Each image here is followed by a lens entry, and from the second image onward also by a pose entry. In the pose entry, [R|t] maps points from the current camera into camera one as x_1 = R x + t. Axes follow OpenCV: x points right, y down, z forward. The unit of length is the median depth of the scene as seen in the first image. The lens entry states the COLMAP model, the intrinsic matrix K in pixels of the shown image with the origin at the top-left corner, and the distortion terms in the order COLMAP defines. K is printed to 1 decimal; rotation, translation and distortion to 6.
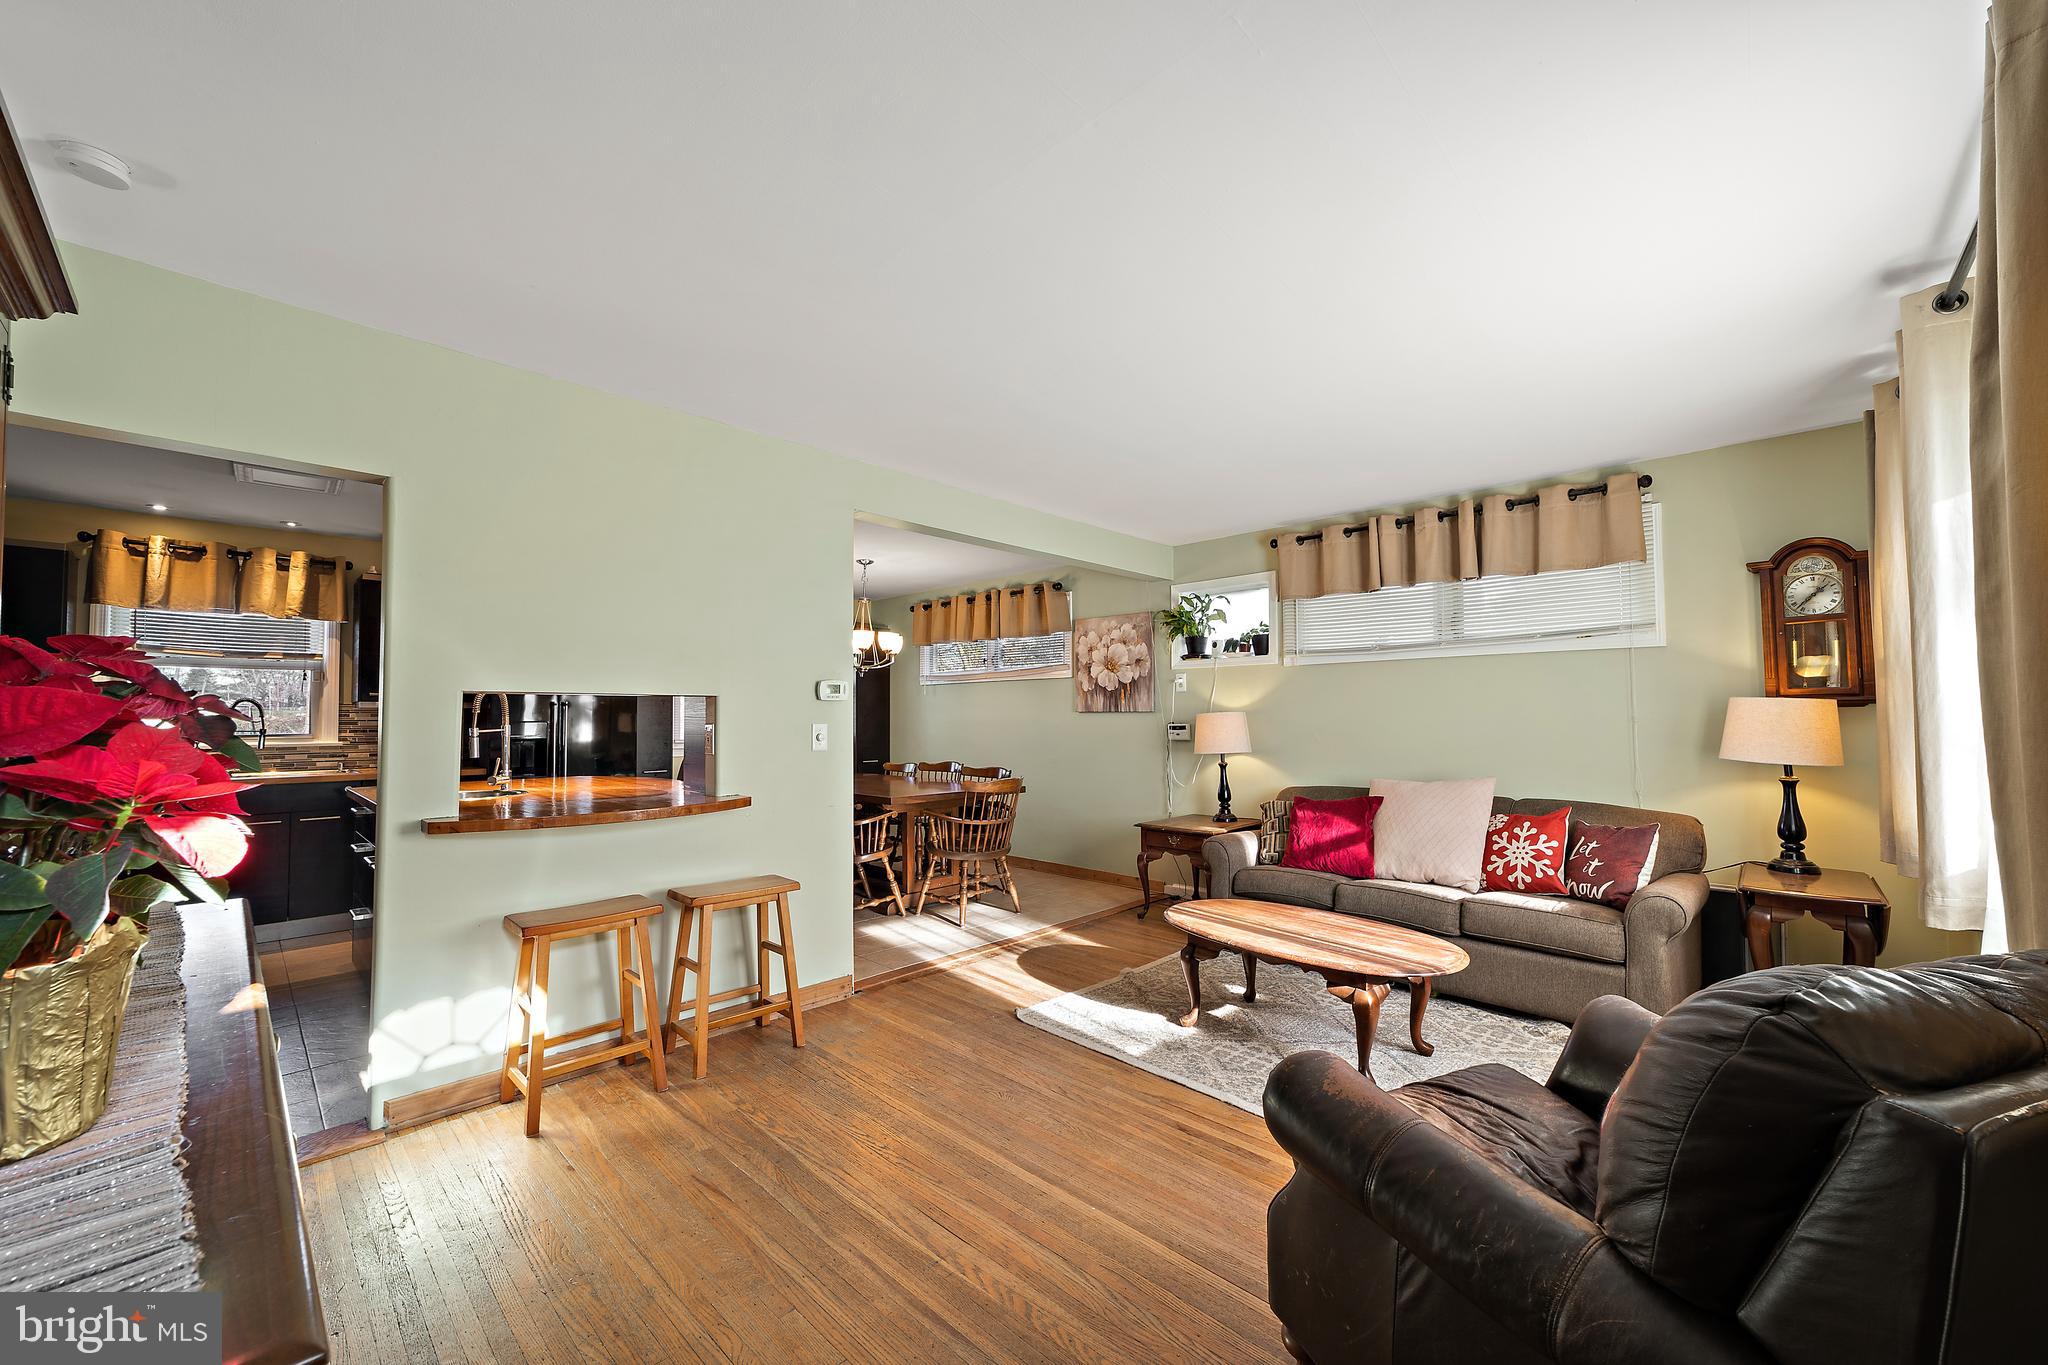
lens RADIAL K [[786.8, 0, 1028.7], [0, 786.8, 696.3], [0, 0, 1]] dist [-0.013215, 0.006134]
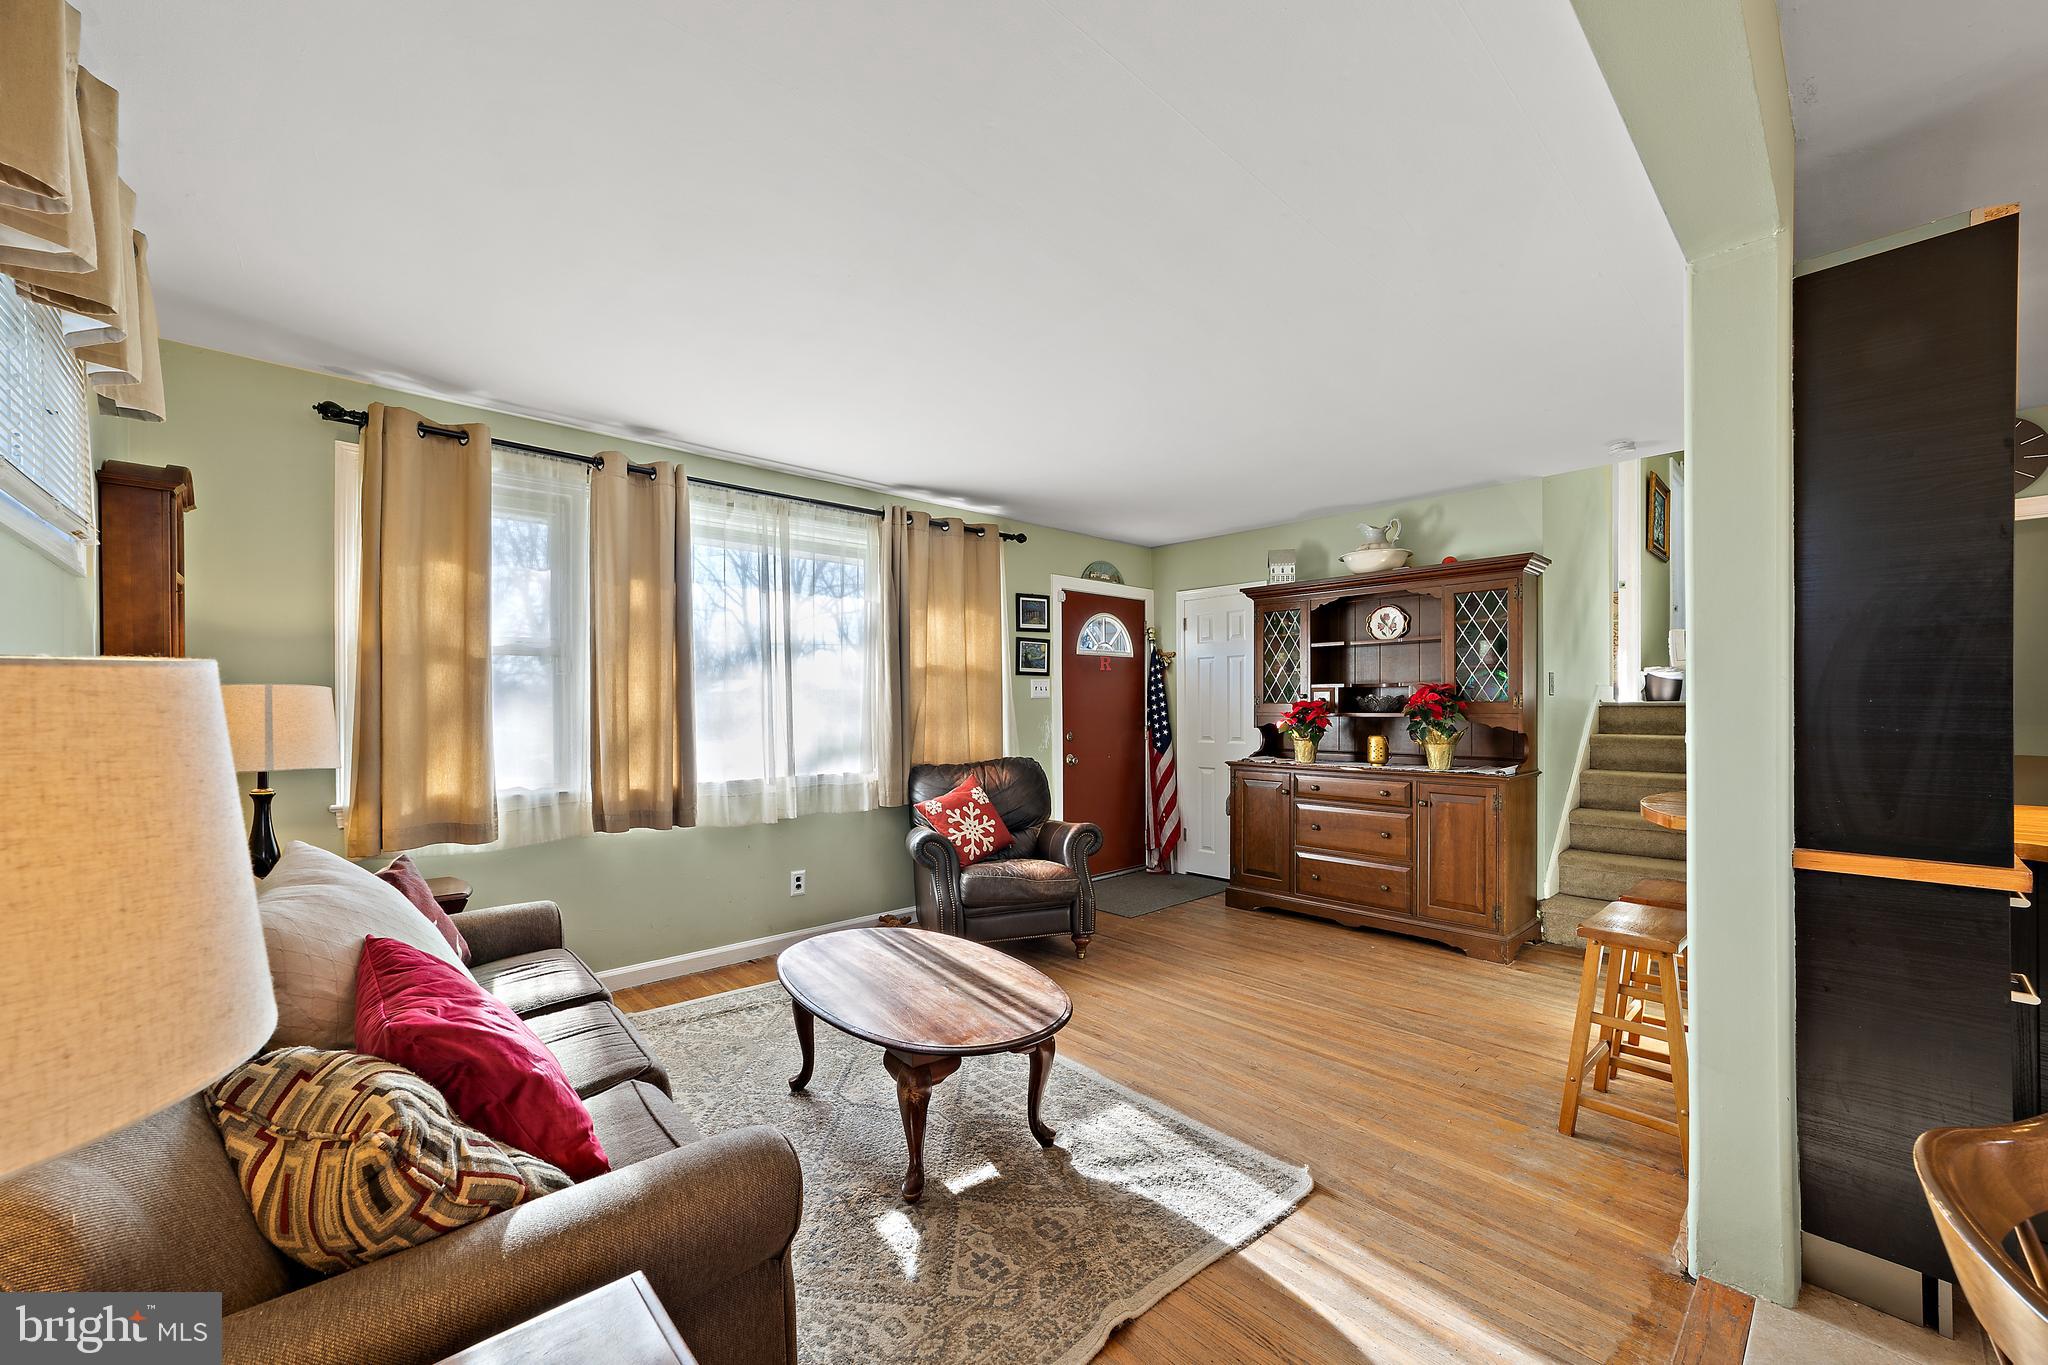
lens RADIAL K [[786.8, 0, 1020.6], [0, 786.8, 707.8], [0, 0, 1]] dist [-0.013215, 0.006134]
pose [[-0.997506, 0.004979, 0.070407, 0.110057], [0.003107, 0.999640, -0.026663, 0.030286], [-0.070515, -0.026377, -0.997162, 1.096762]]
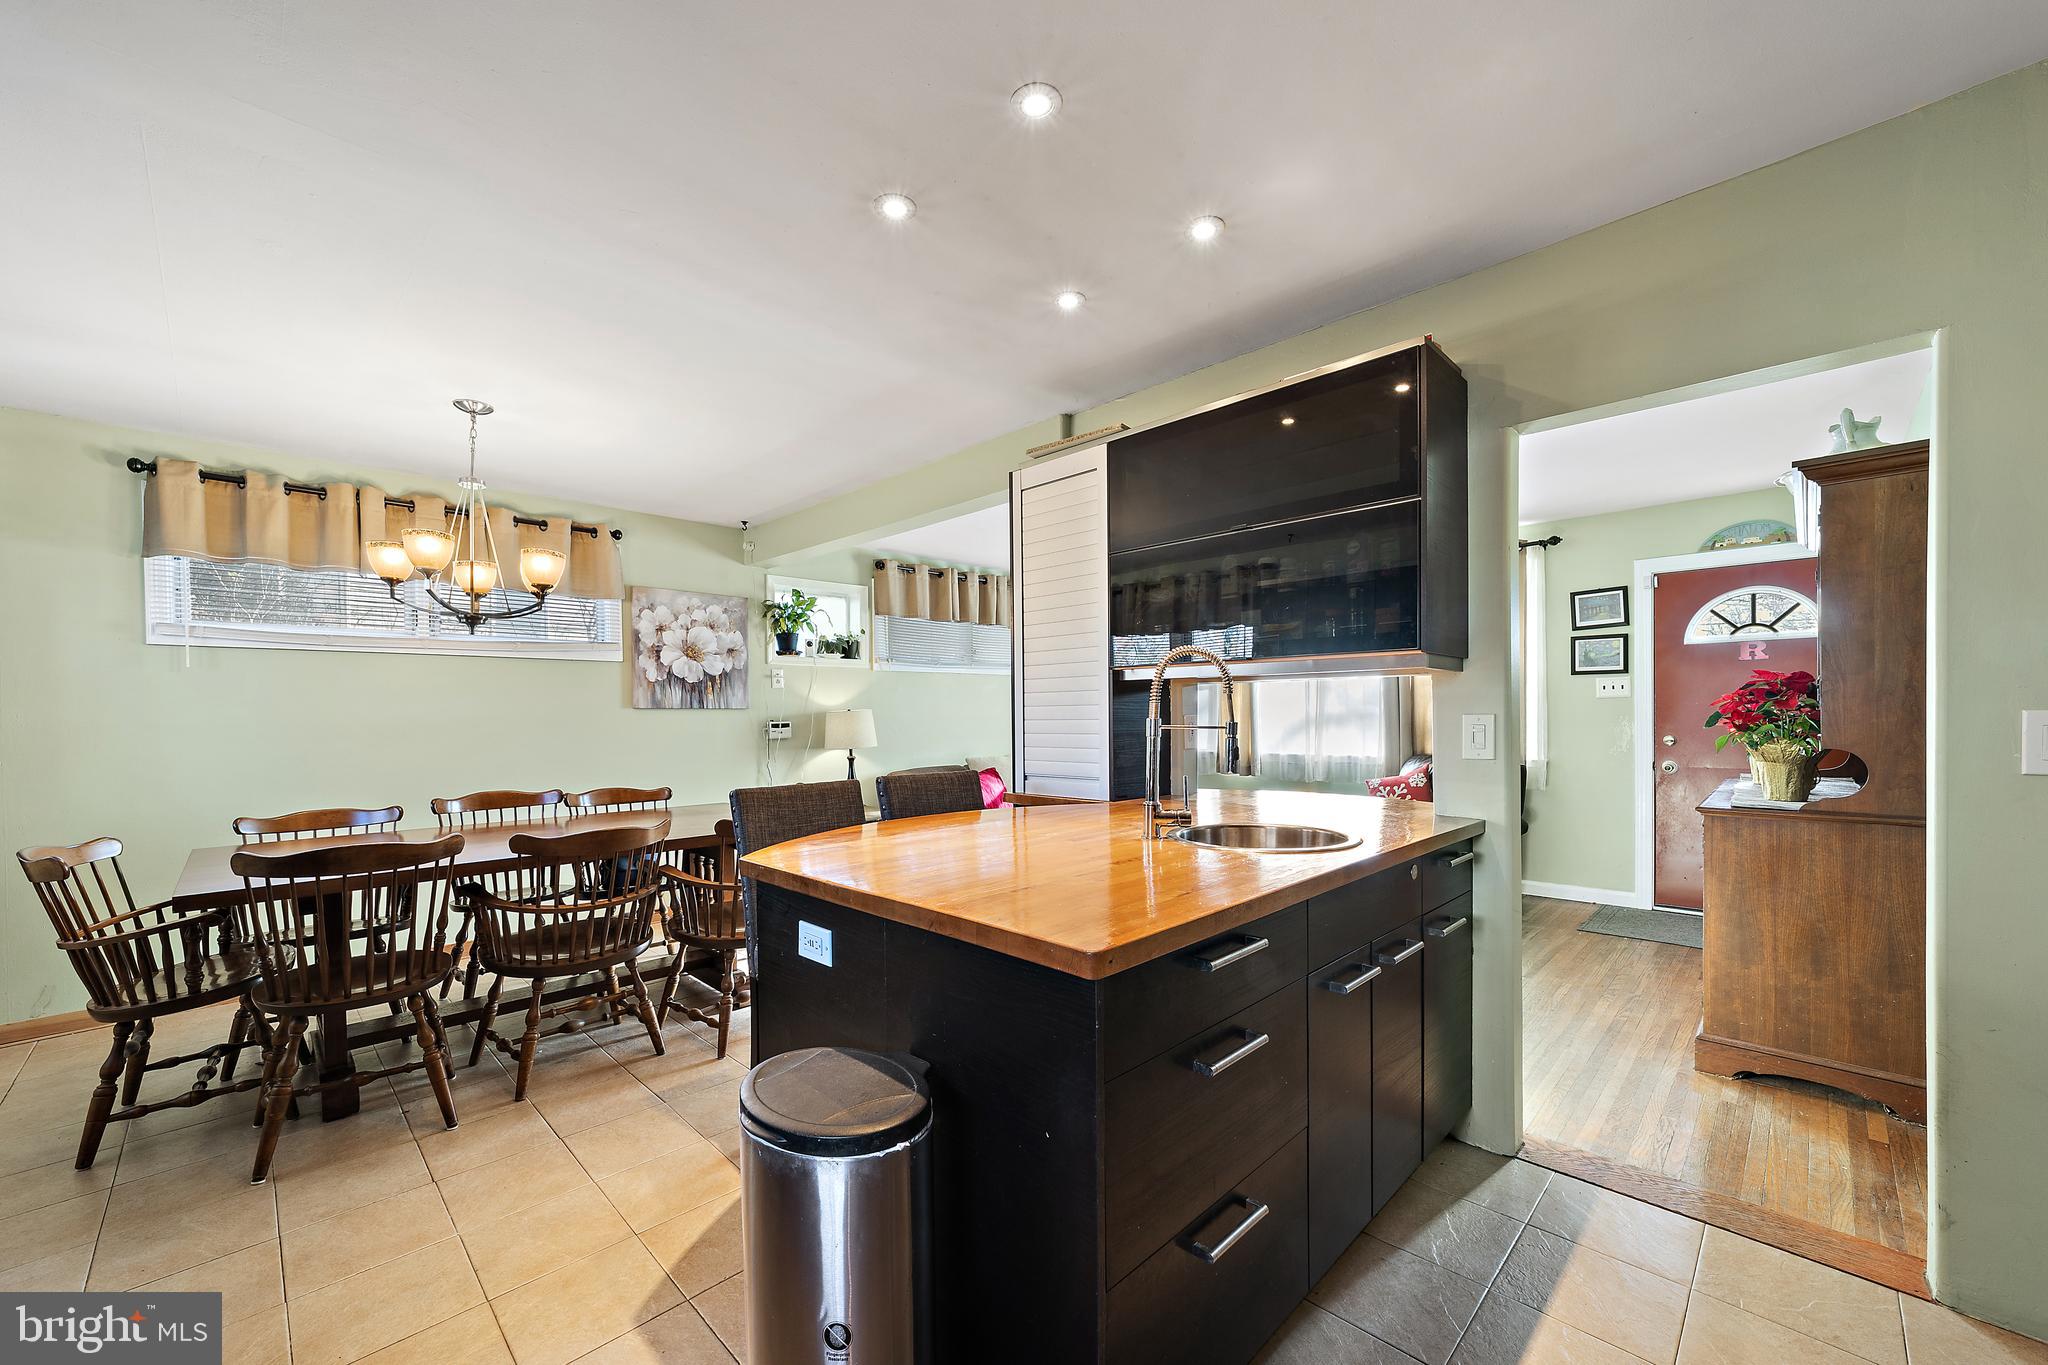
lens RADIAL K [[786.8, 0, 1031.8], [0, 786.8, 721.2], [0, 0, 1]] dist [-0.013215, 0.006134]
pose [[0.019191, -0.004546, 0.999806, -0.848275], [-0.017784, 0.999830, 0.004887, 0.027010], [-0.999658, -0.017874, 0.019106, 0.747917]]
